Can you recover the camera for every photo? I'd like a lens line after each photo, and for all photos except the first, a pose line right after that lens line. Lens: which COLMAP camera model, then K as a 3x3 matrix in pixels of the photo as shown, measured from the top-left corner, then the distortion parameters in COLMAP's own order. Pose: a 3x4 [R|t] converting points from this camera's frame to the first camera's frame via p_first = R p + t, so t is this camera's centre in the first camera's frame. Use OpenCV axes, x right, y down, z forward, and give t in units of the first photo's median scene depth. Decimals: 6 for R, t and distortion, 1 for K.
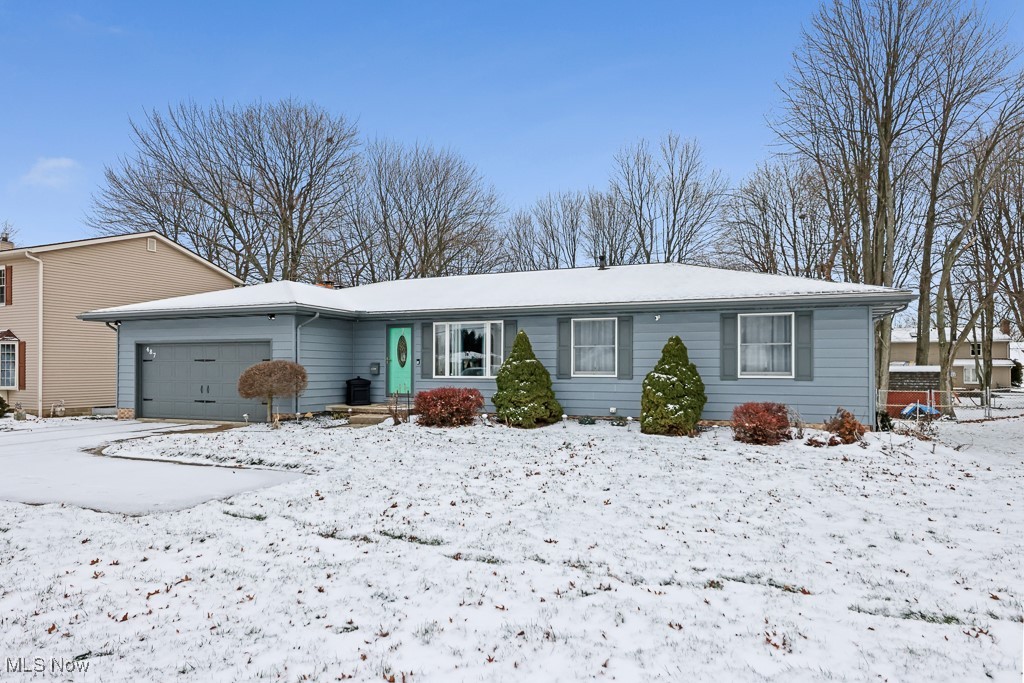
lens RADIAL K [[623.5, 0, 512.0], [0, 623.5, 353.9], [0, 0, 1]] dist [0.005976, 0.000156]
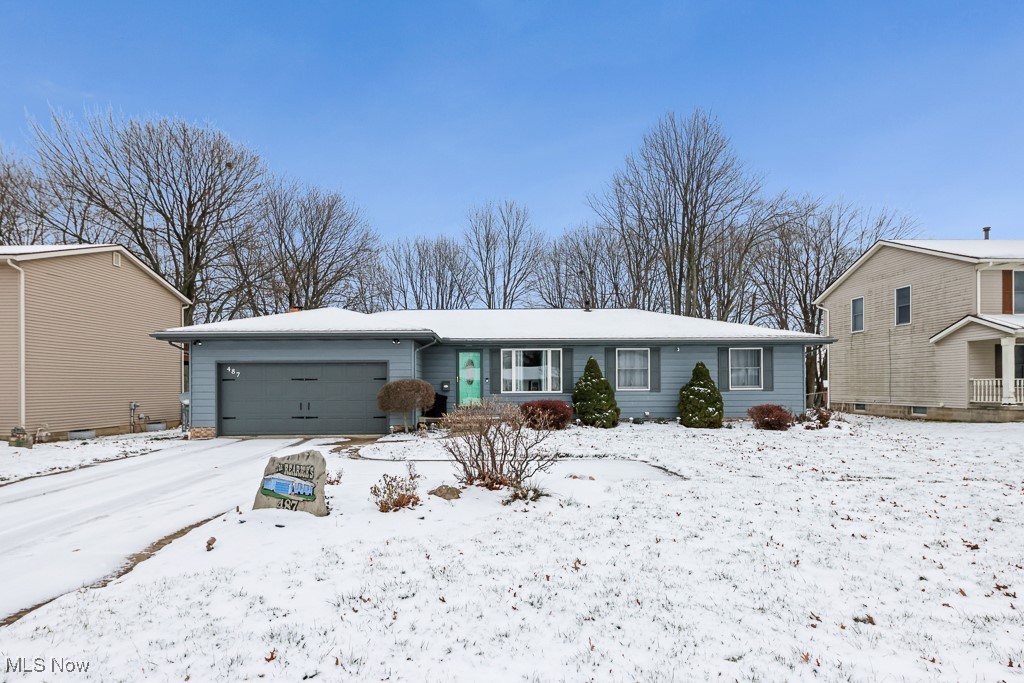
lens RADIAL K [[543.6, 0, 512.7], [0, 543.6, 359.6], [0, 0, 1]] dist [0.001411, 0.000291]
pose [[0.913496, 0.012420, 0.406659, -0.553446], [-0.001261, 0.999616, -0.027698, 0.001952], [-0.406846, 0.024789, 0.913160, -0.002712]]
